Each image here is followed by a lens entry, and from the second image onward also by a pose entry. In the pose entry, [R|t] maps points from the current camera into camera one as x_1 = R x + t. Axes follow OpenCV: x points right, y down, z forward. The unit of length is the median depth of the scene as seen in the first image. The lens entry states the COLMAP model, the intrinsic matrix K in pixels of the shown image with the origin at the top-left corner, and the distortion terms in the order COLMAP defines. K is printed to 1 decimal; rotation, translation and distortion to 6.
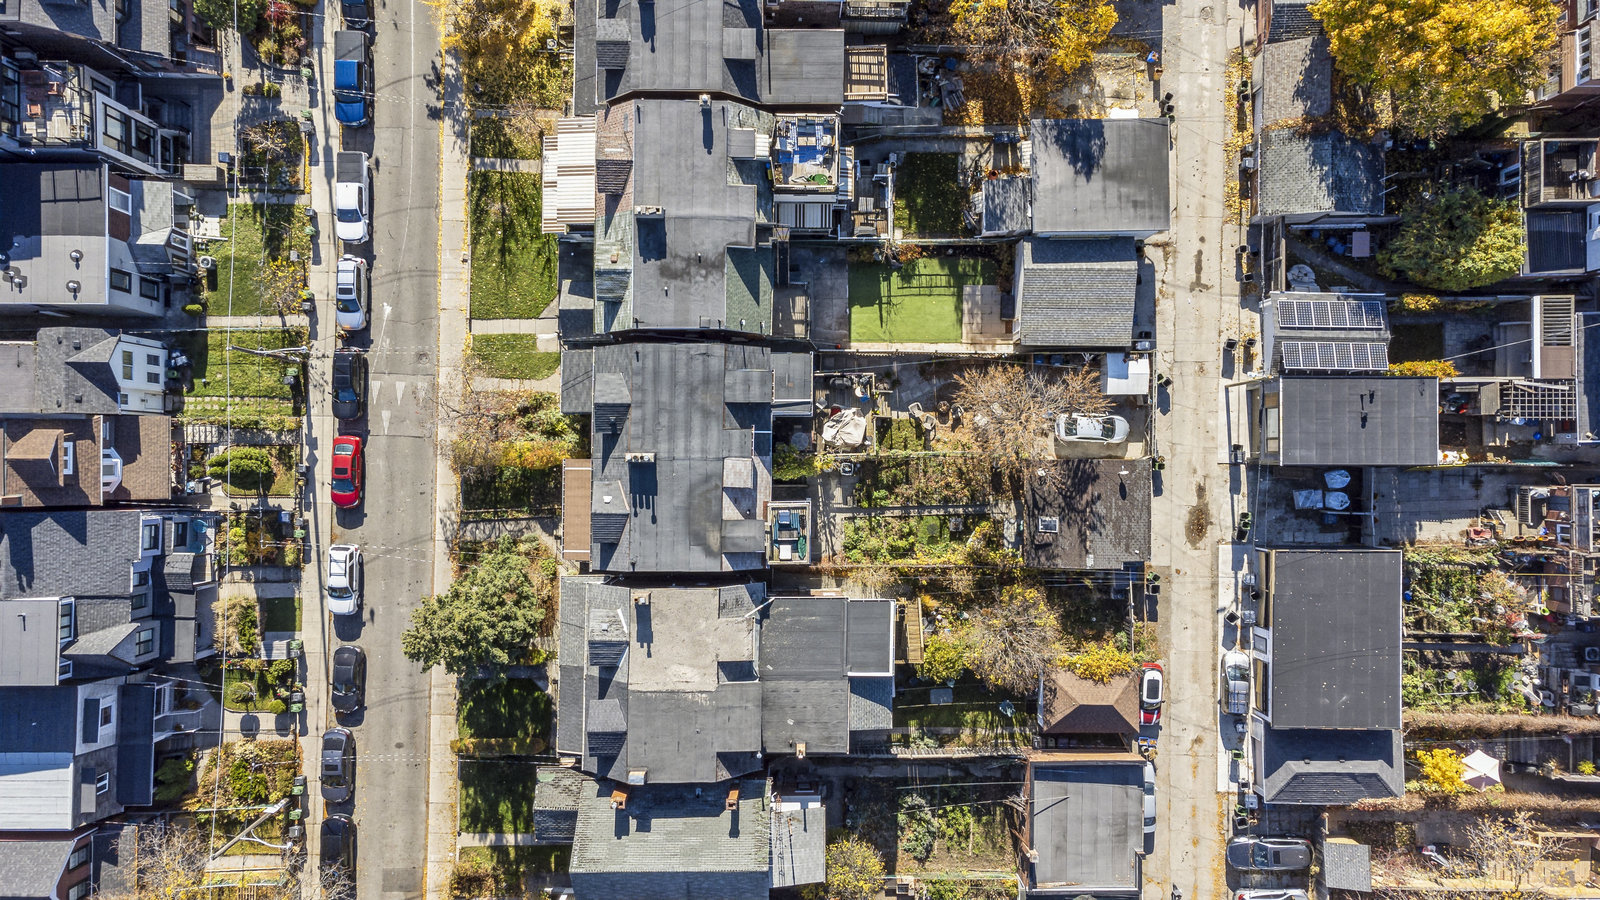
lens RADIAL K [[1181.0, 0, 800.0], [0, 1181.0, 450.0], [0, 0, 1]] dist [0.005031, 0.001599]
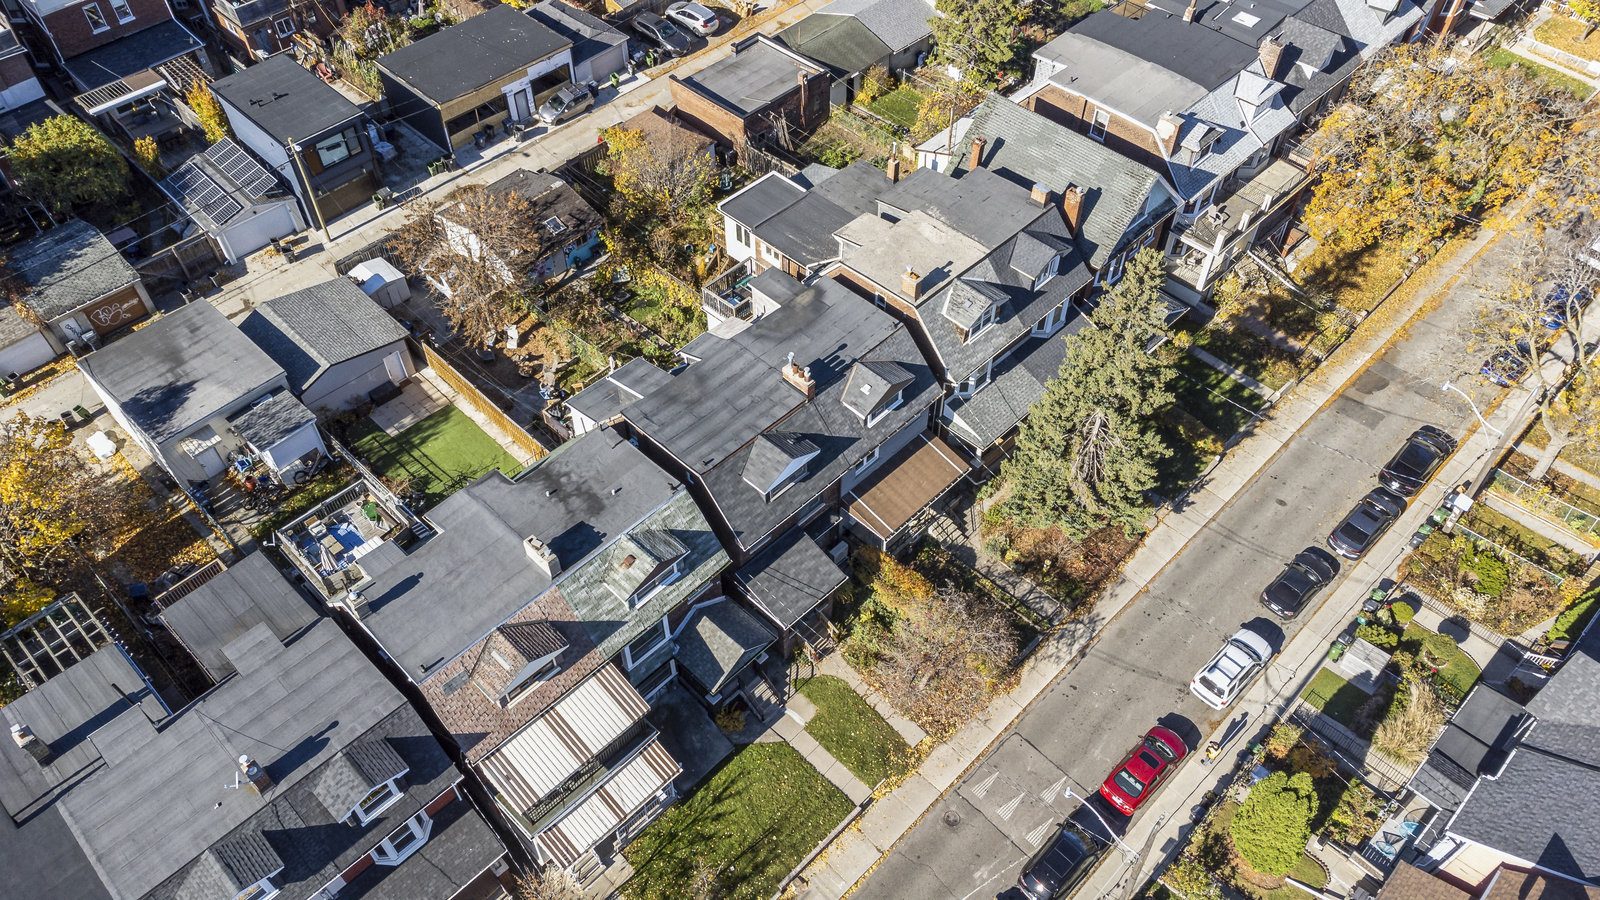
lens RADIAL K [[1181.0, 0, 800.0], [0, 1181.0, 450.0], [0, 0, 1]] dist [0.005031, 0.001599]
pose [[-0.716457, -0.539630, 0.442141, -0.439879], [0.697623, -0.551085, 0.457851, -0.326605], [-0.003413, 0.636478, 0.771287, 0.364492]]
